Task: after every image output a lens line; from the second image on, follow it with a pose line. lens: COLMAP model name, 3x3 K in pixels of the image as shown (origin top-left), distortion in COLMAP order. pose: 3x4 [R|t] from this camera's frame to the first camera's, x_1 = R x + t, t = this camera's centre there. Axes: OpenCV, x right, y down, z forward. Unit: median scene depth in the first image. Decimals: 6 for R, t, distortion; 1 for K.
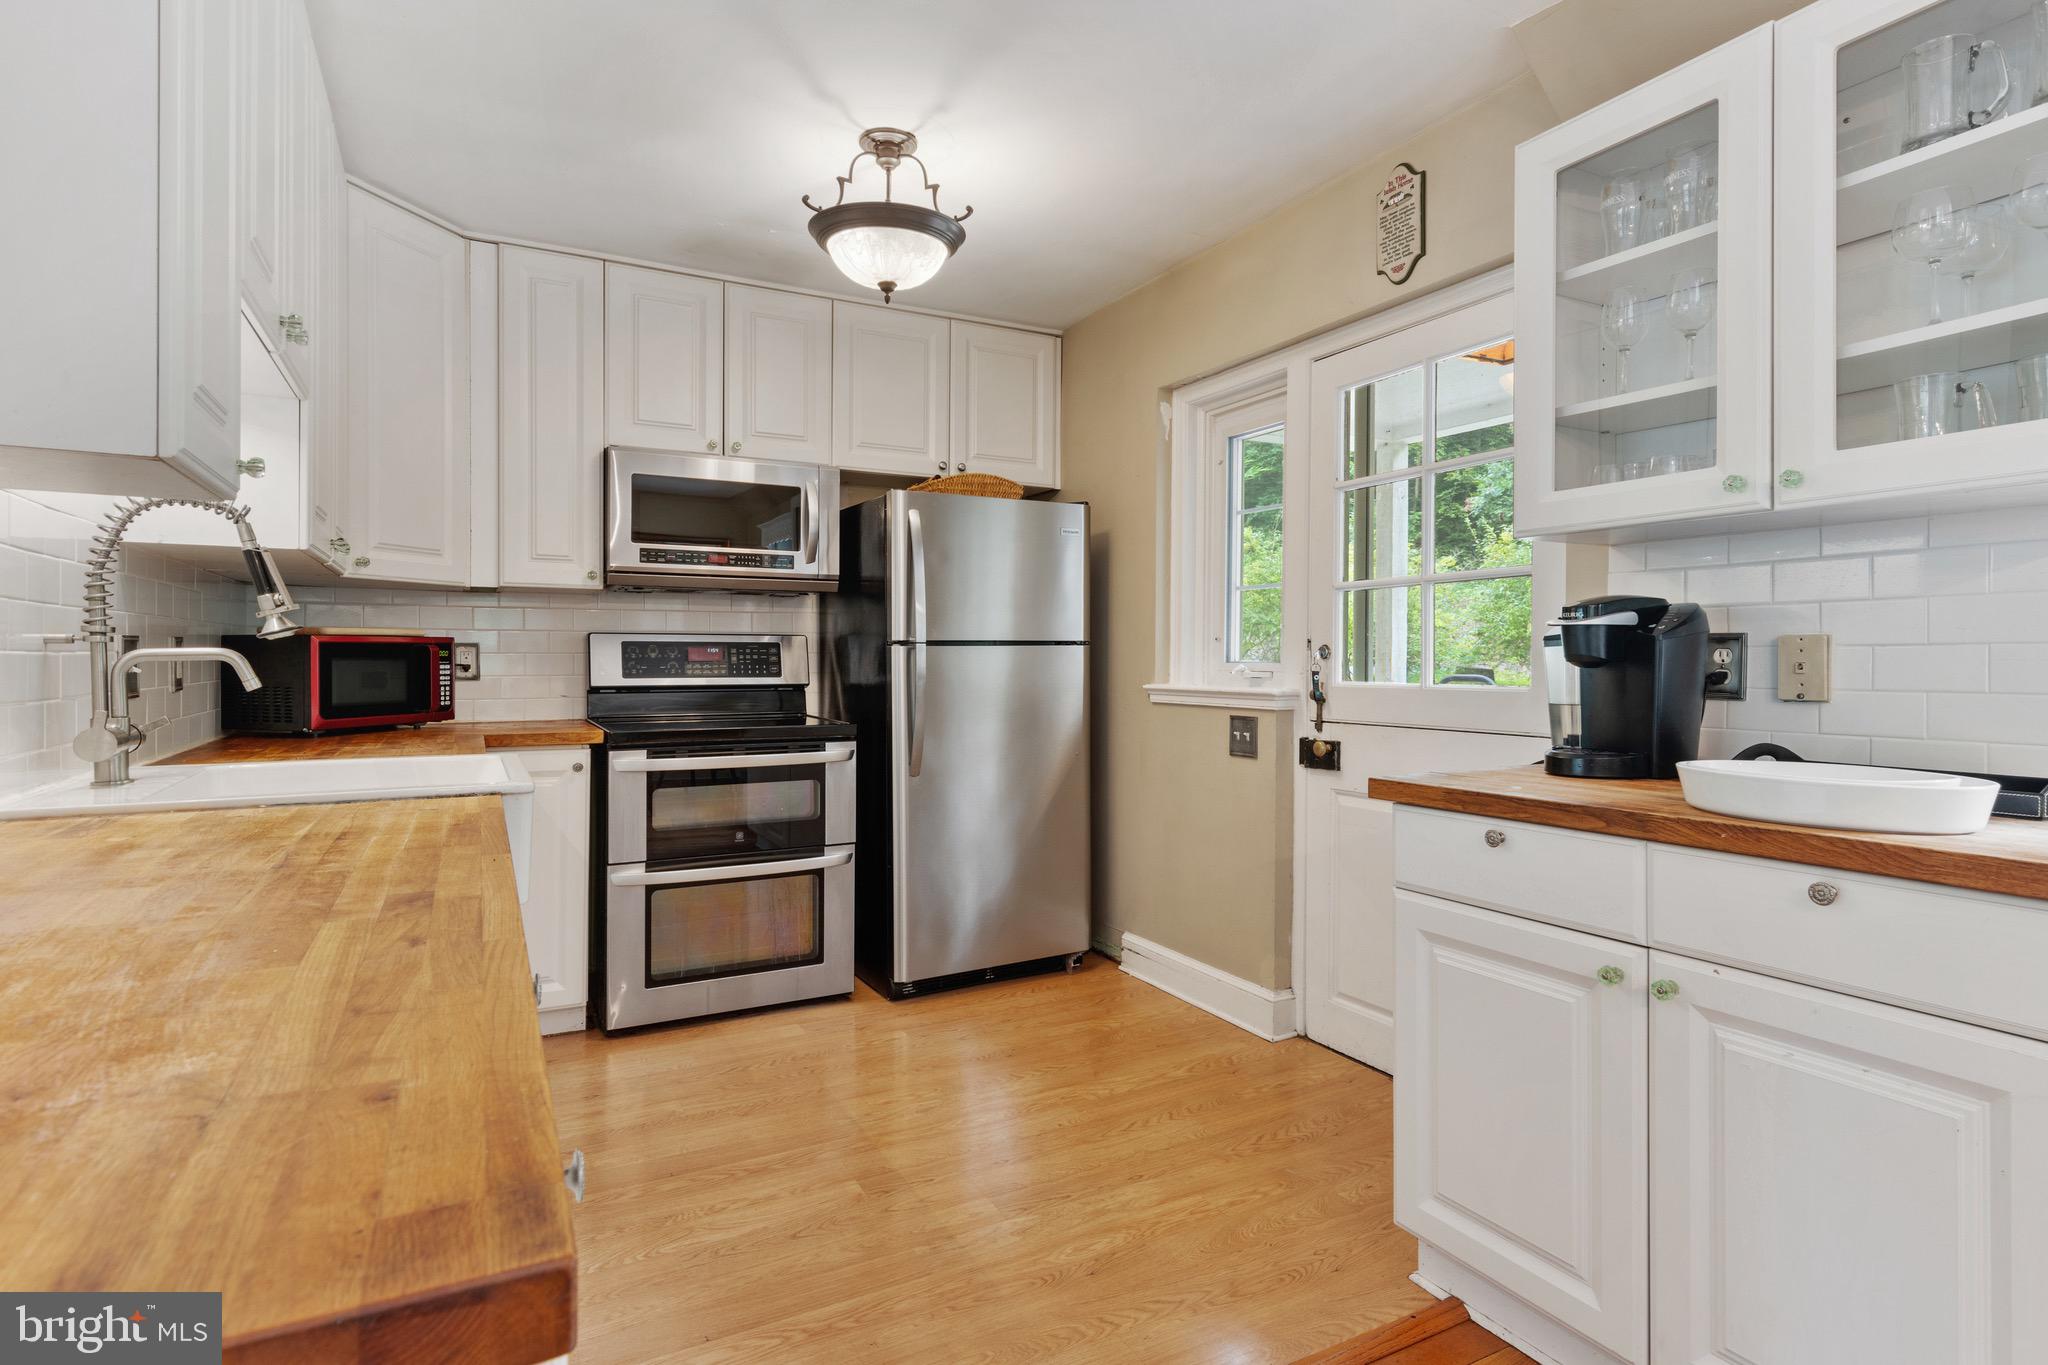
lens RADIAL K [[1048.5, 0, 1030.6], [0, 1048.5, 662.9], [0, 0, 1]] dist [0.010073, -0.002902]
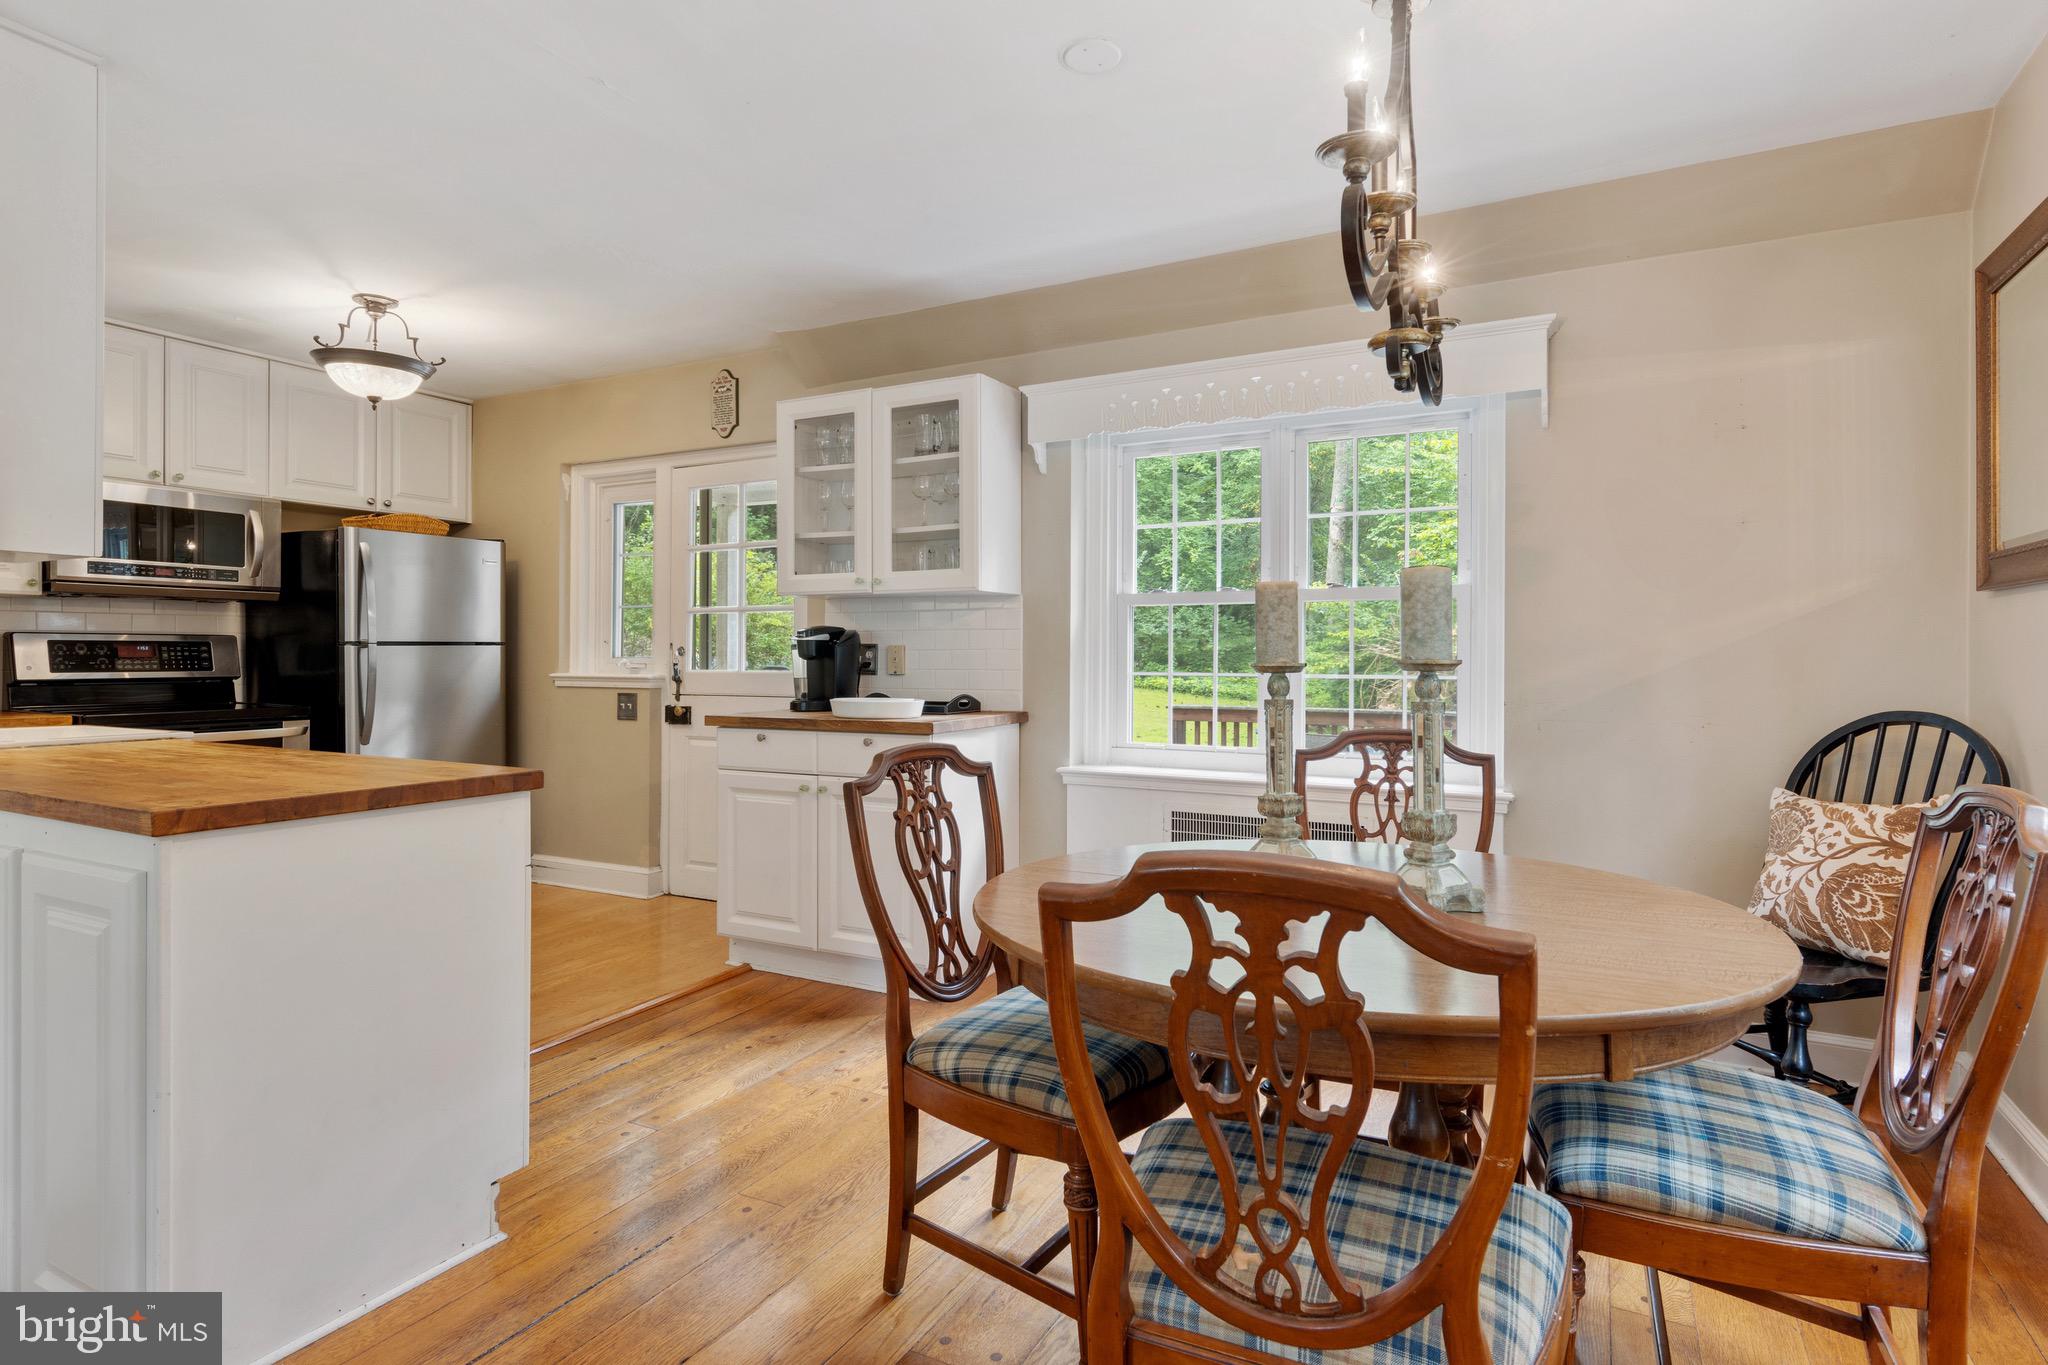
lens RADIAL K [[1048.5, 0, 1025.4], [0, 1048.5, 659.6], [0, 0, 1]] dist [0.010073, -0.002902]
pose [[0.829490, -0.002694, 0.558515, -0.190184], [0.001684, 0.999996, 0.002323, -0.000487], [-0.558519, -0.000986, 0.829491, -0.661851]]
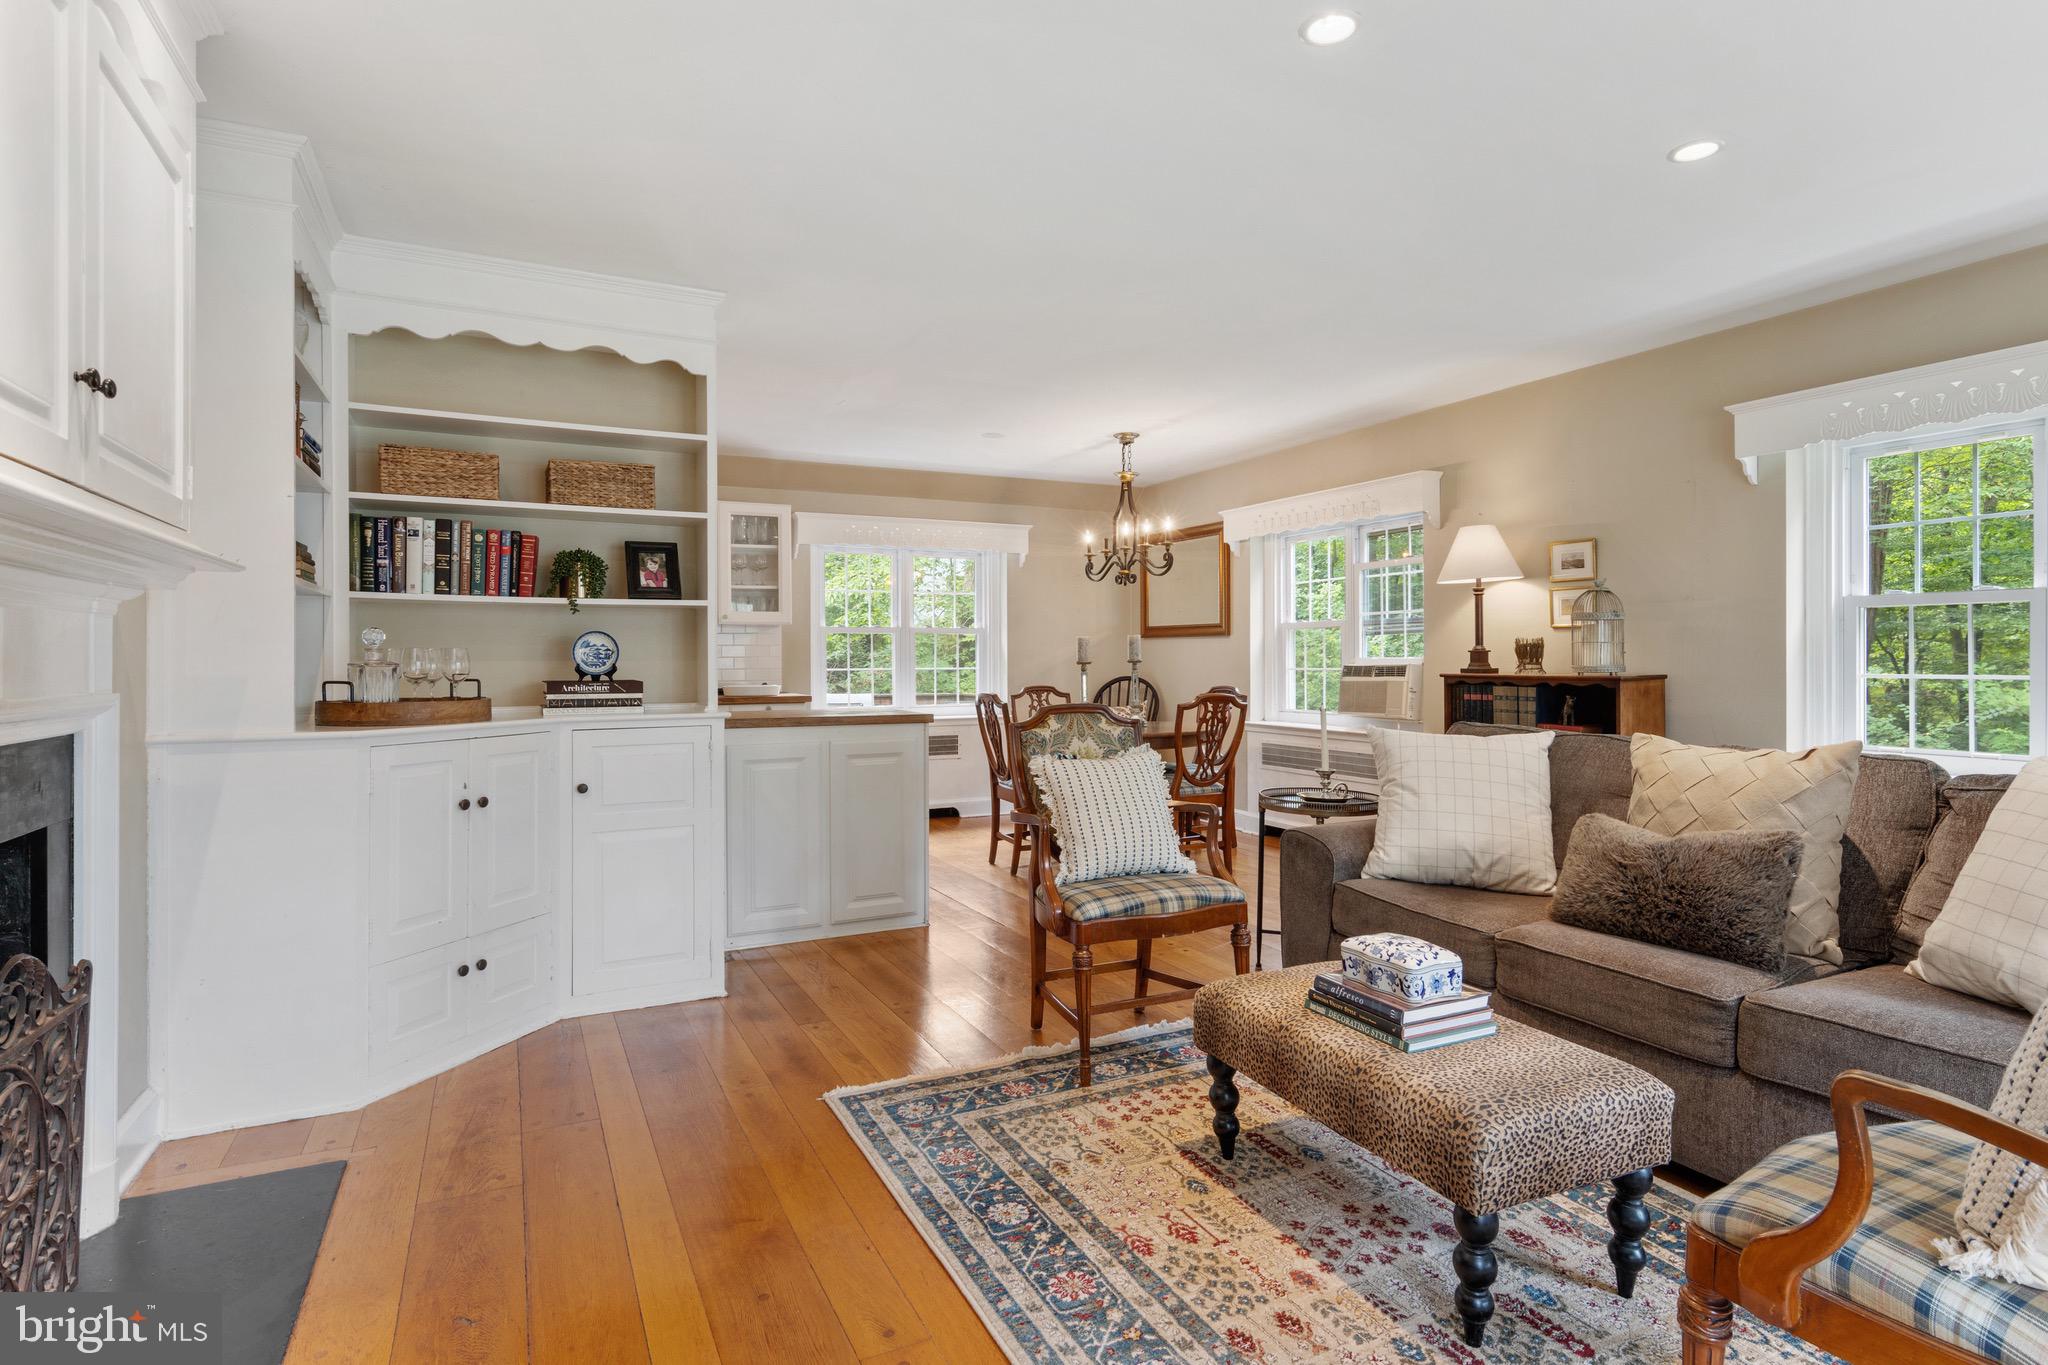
lens RADIAL K [[1048.5, 0, 1014.1], [0, 1048.5, 663.5], [0, 0, 1]] dist [0.010073, -0.002902]
pose [[0.037651, -0.007877, 0.999260, -1.840928], [0.005280, 0.999957, 0.007684, -0.010004], [-0.999277, 0.004987, 0.037691, -0.146695]]
